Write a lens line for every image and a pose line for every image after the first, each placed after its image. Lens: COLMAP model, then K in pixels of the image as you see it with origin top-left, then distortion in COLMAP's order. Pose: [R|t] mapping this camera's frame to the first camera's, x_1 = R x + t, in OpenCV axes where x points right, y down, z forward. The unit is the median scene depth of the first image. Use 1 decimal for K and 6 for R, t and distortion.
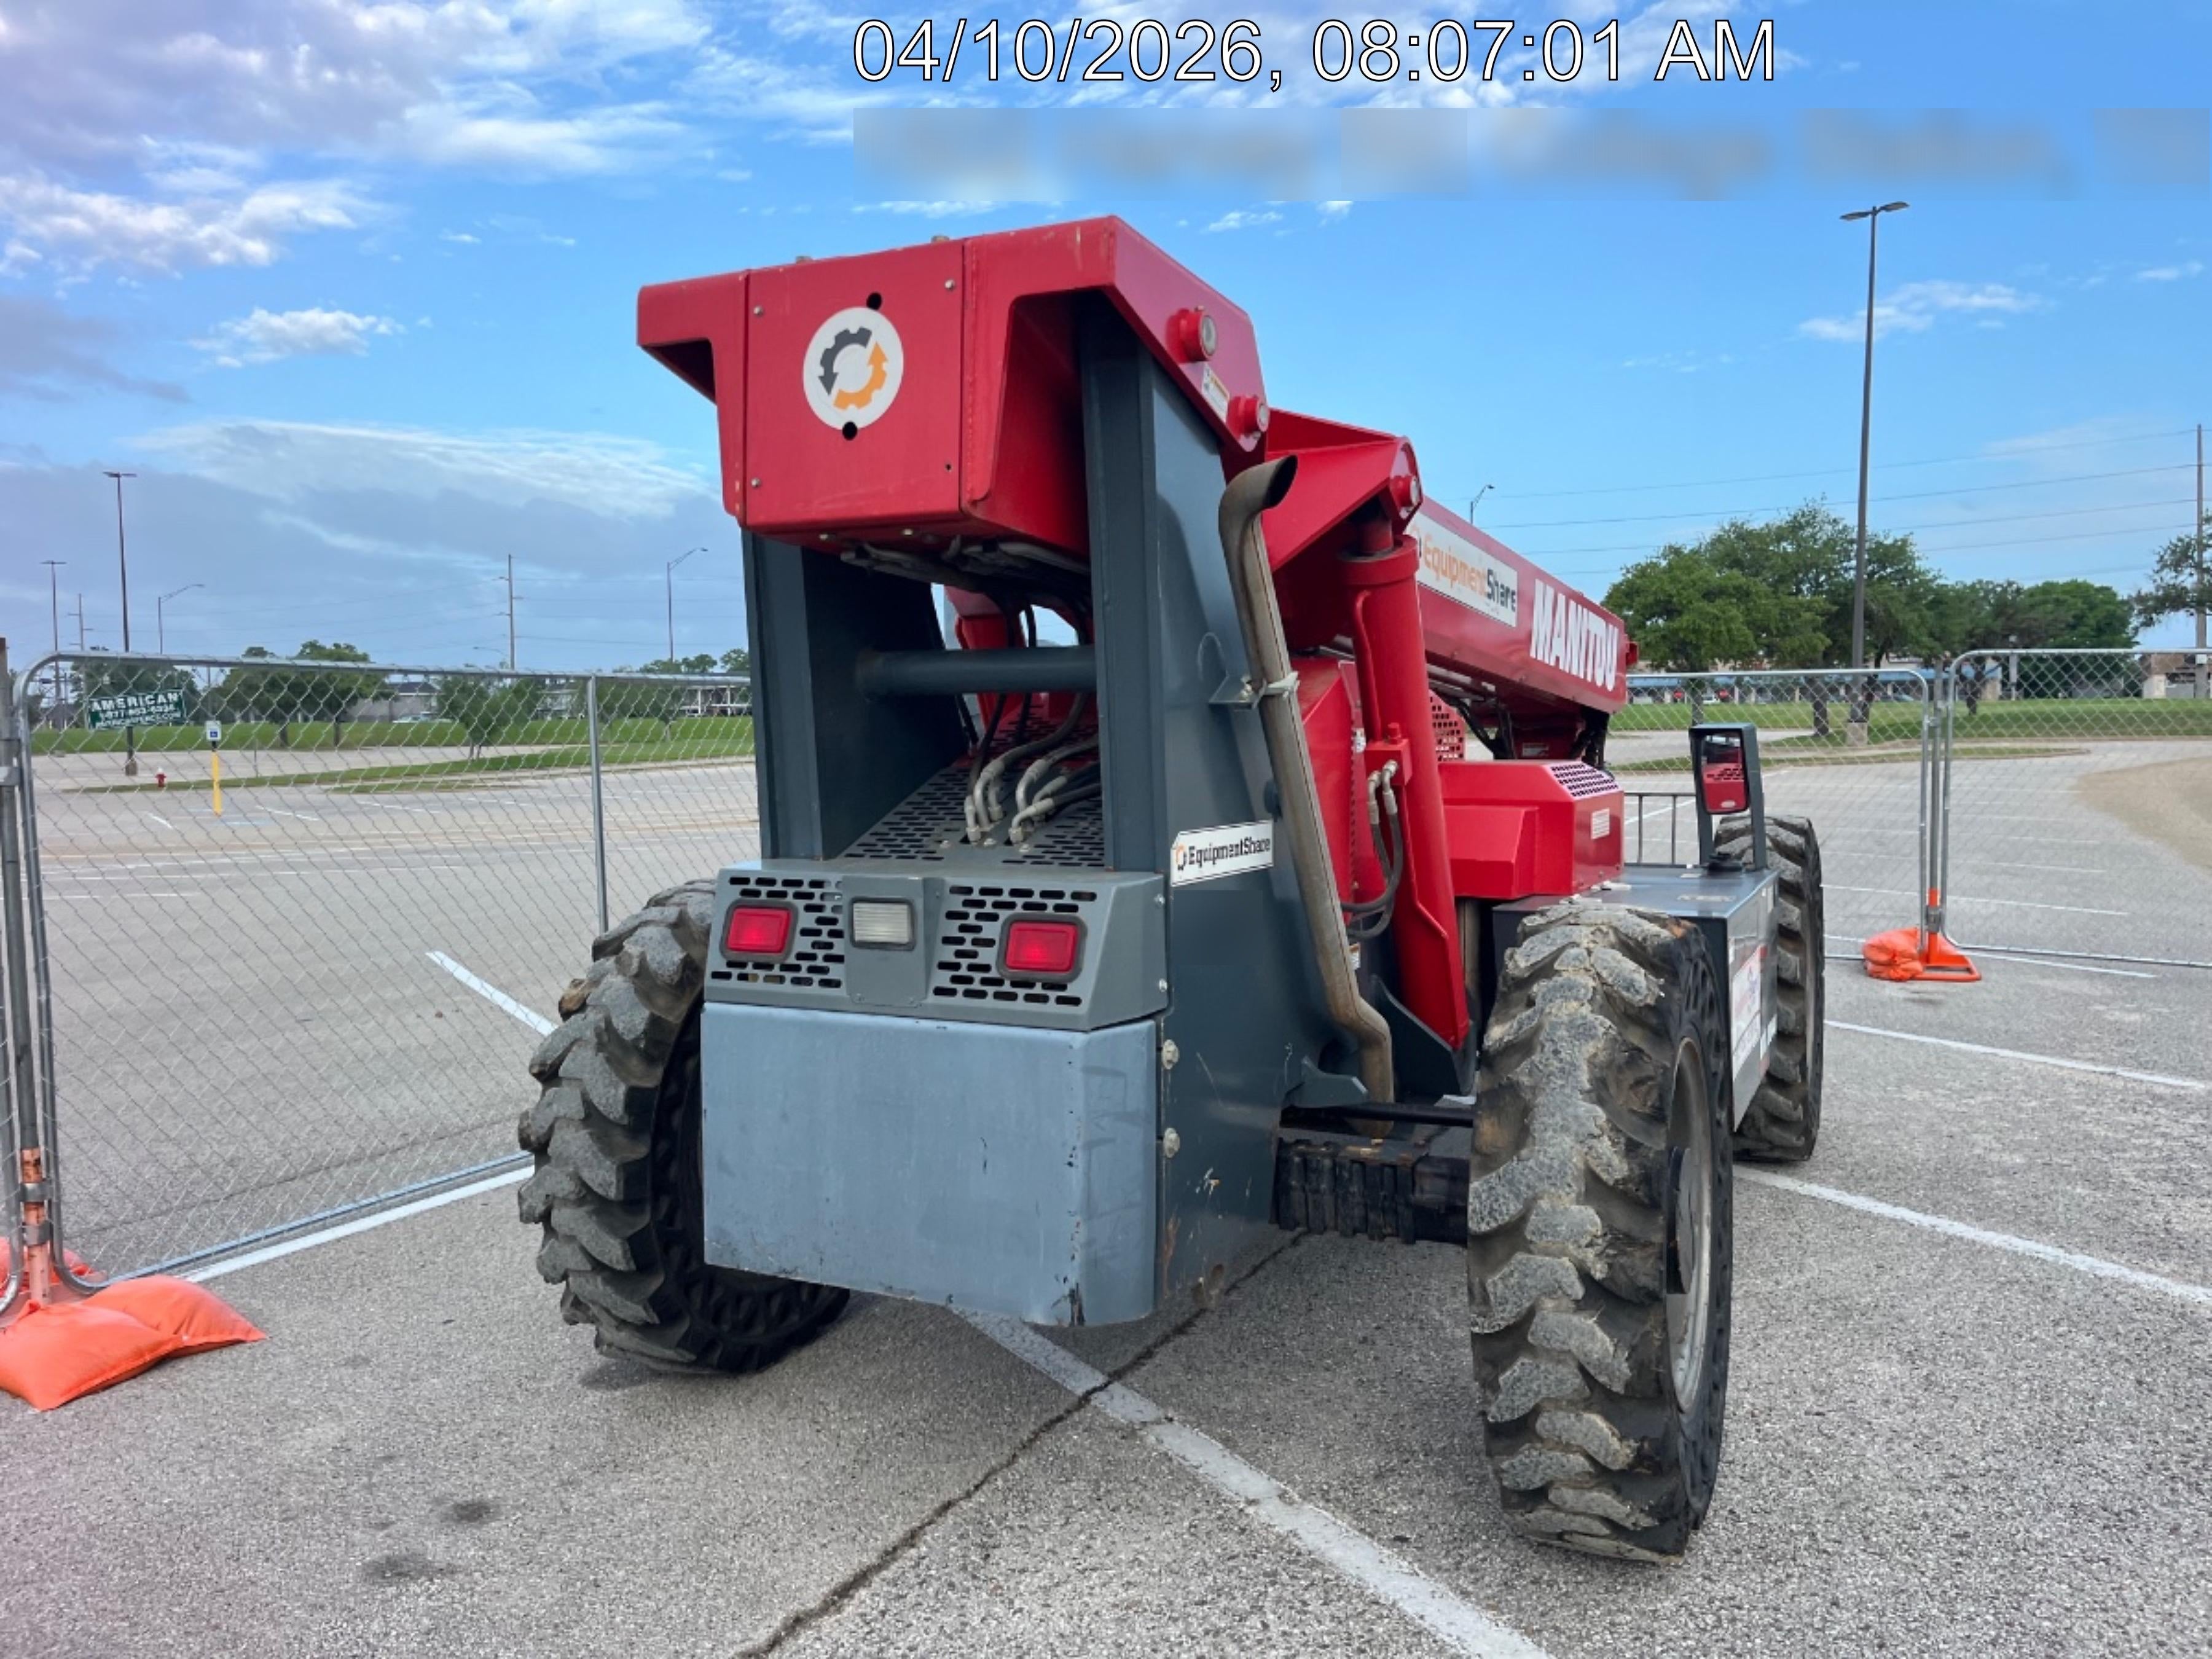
lens RADIAL K [[1669.6, 0, 1117.0], [0, 1669.6, 834.3], [0, 0, 1]] dist [0.083864, -0.095384]
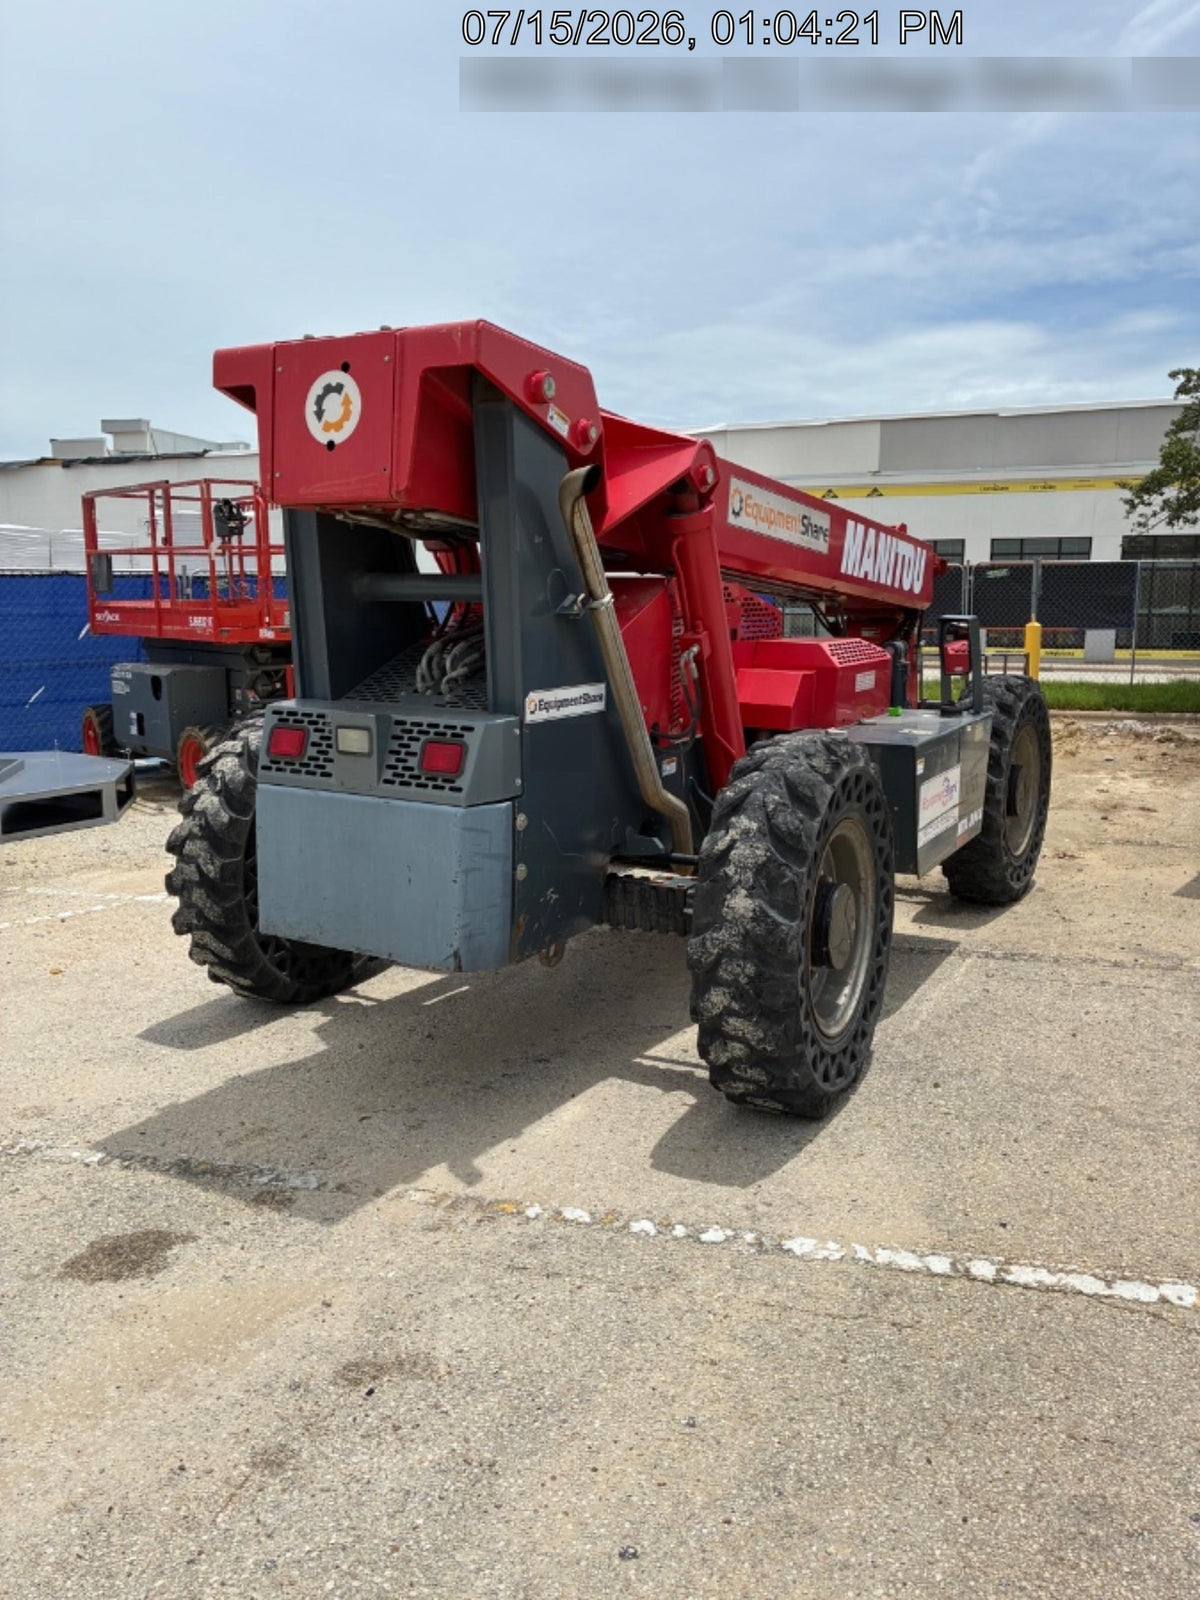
lens RADIAL K [[1174.3, 0, 600.0], [0, 1174.3, 800.0], [0, 0, 1]] dist [0.019606, 0.000958]
pose [[0.998934, 0.028591, -0.036253, 0.150994], [-0.024394, 0.993481, 0.111354, -0.025633], [0.039200, -0.110351, 0.993119, -0.180205]]
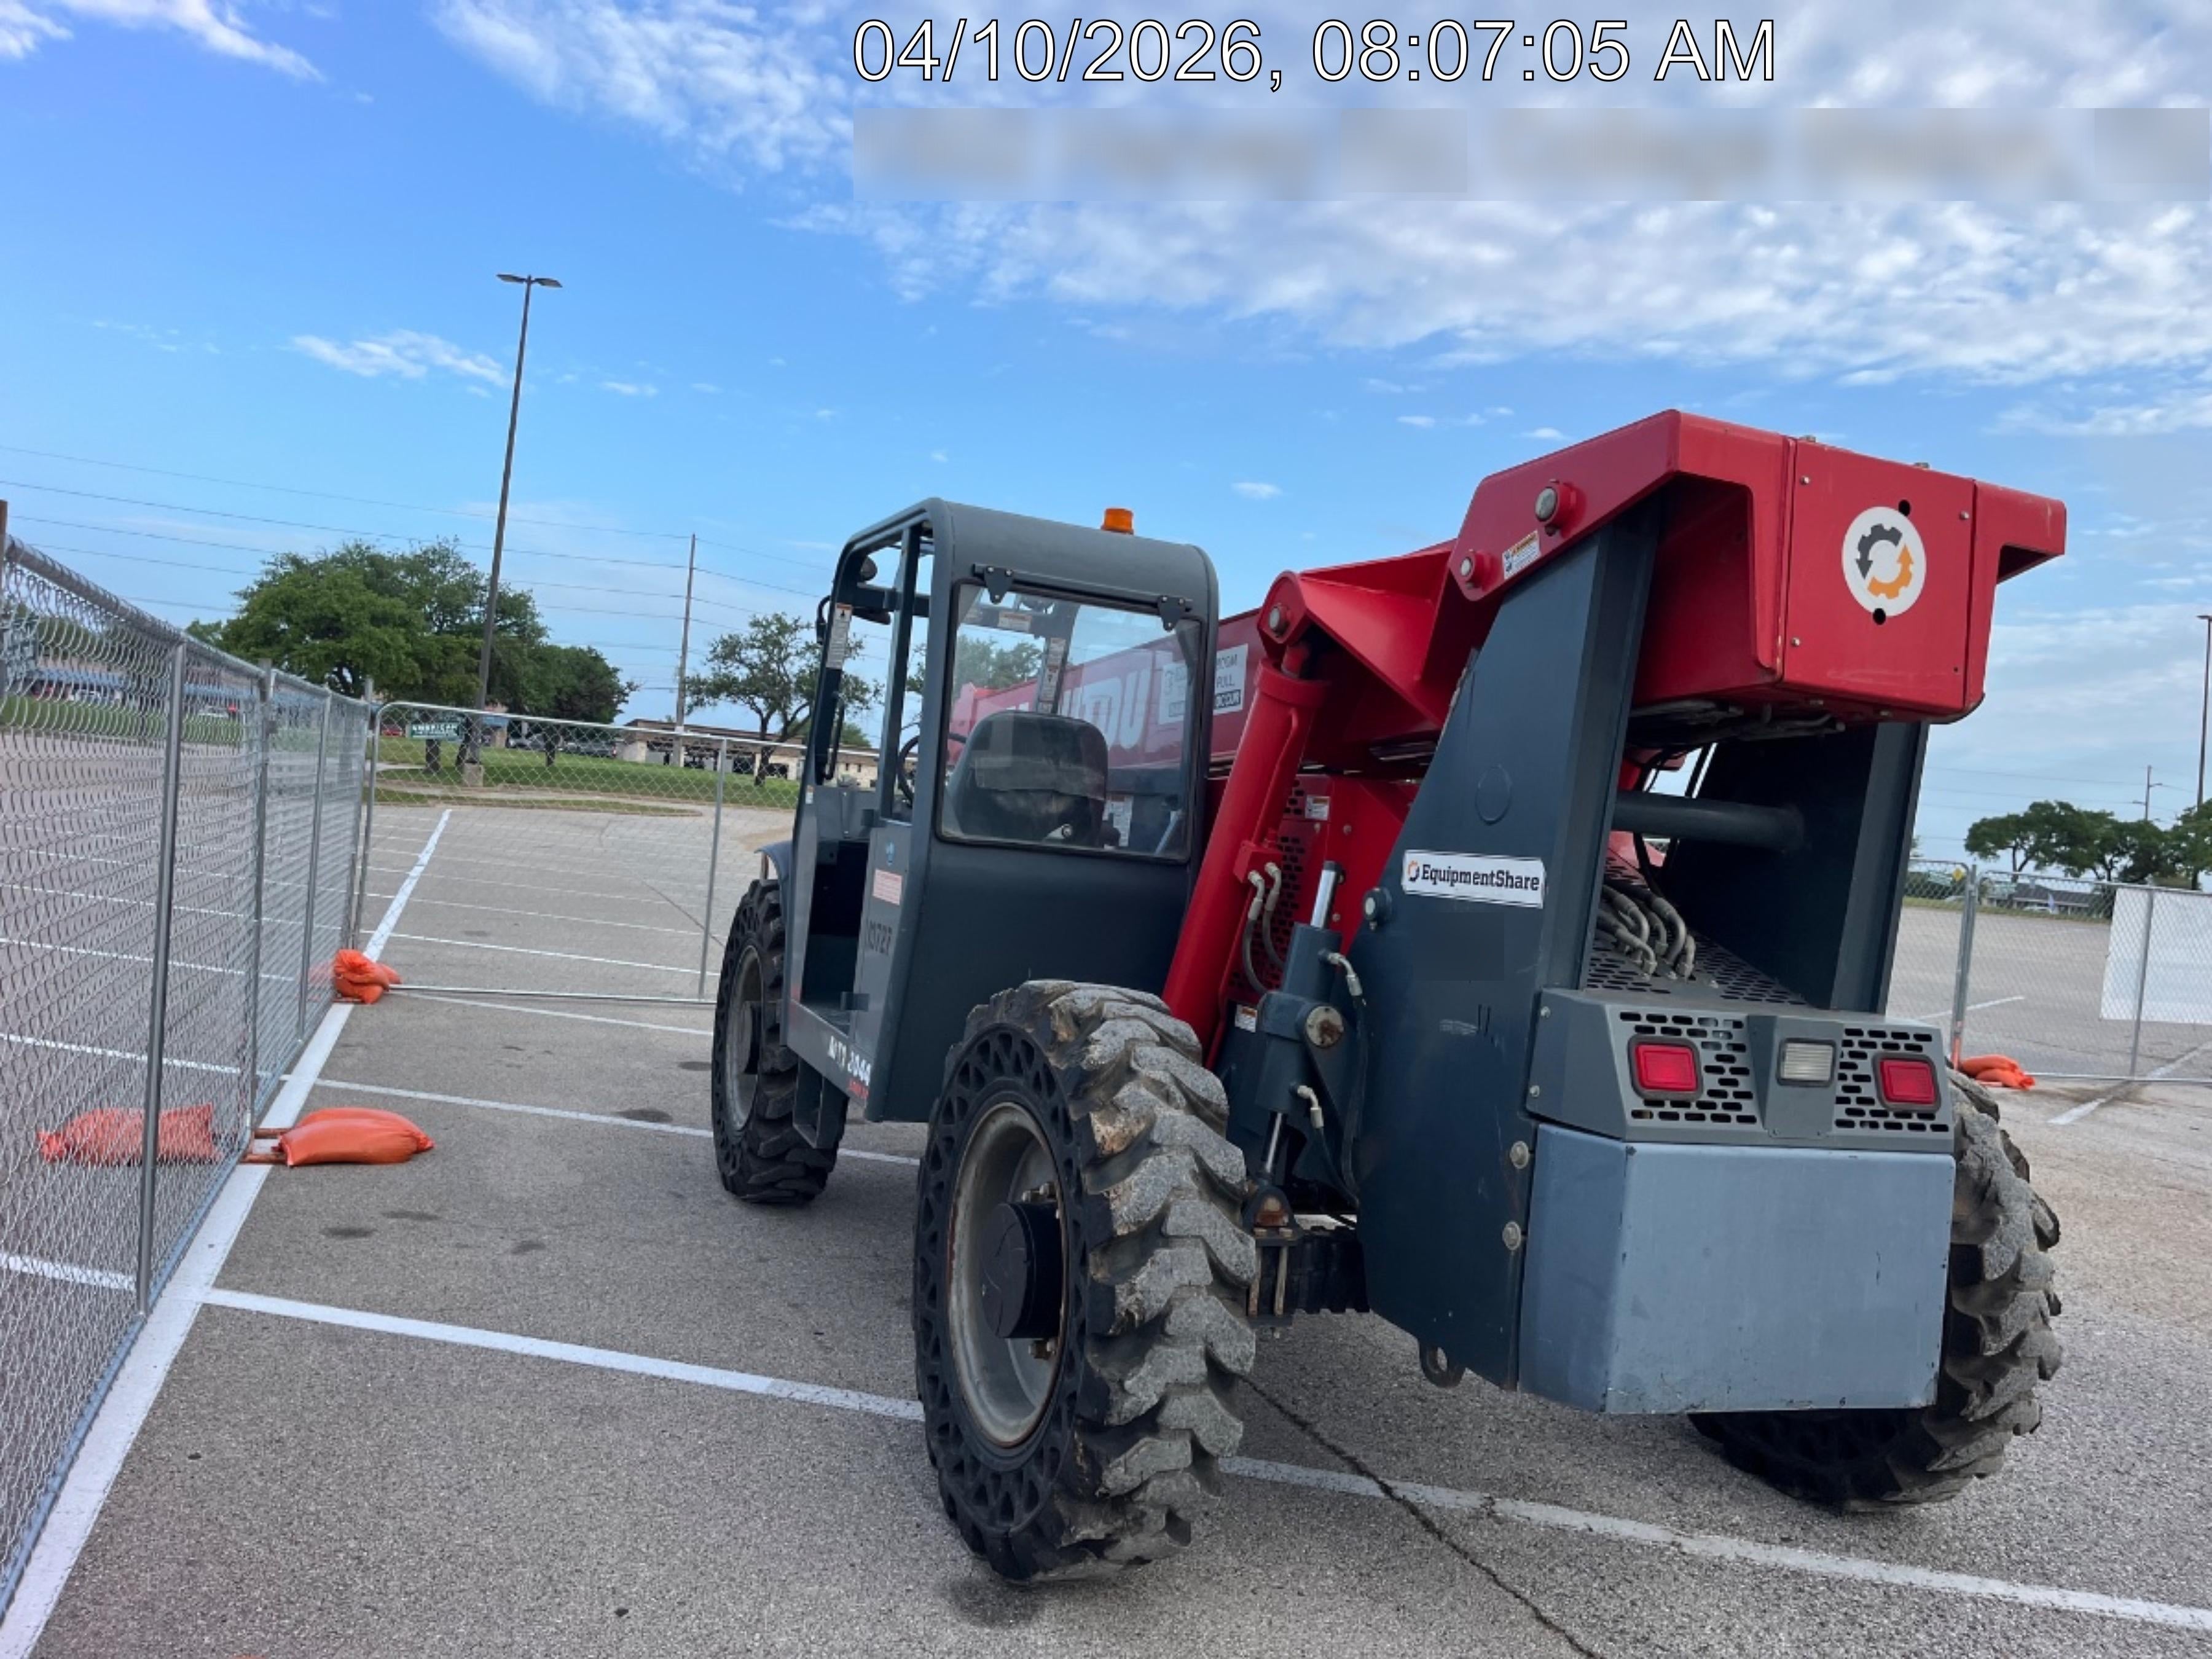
lens RADIAL K [[1676.0, 0, 1053.7], [0, 1676.0, 829.0], [0, 0, 1]] dist [0.038629, -0.001277]
pose [[0.654692, 0.074035, 0.752262, -1.256334], [-0.062099, 0.997096, -0.044086, -0.018010], [-0.753341, -0.017852, 0.657388, 0.637027]]
